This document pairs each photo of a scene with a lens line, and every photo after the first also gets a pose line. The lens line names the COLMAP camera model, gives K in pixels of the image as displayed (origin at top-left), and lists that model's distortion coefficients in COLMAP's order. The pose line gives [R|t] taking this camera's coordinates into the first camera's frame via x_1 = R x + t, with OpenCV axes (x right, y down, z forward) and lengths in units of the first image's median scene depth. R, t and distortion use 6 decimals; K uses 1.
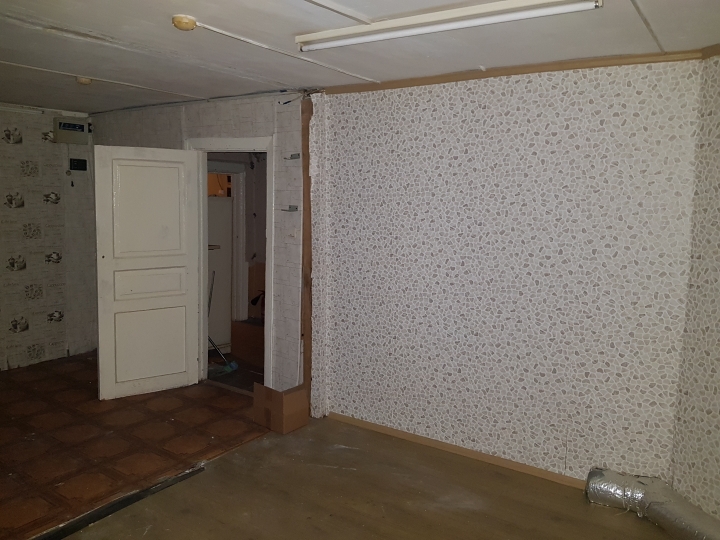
lens RADIAL K [[582.4, 0, 360.0], [0, 582.4, 270.0], [0, 0, 1]] dist [0.073304, -0.140055]
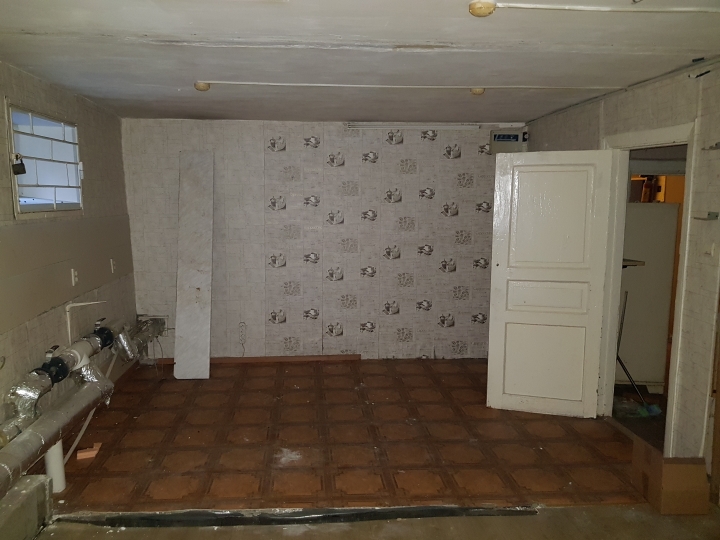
lens RADIAL K [[582.4, 0, 360.0], [0, 582.4, 270.0], [0, 0, 1]] dist [0.073304, -0.140055]
pose [[0.605225, 0.074617, -0.792550, 0.202651], [-0.089629, 0.995654, 0.025294, -0.017184], [0.790993, 0.055727, 0.609282, 0.201104]]
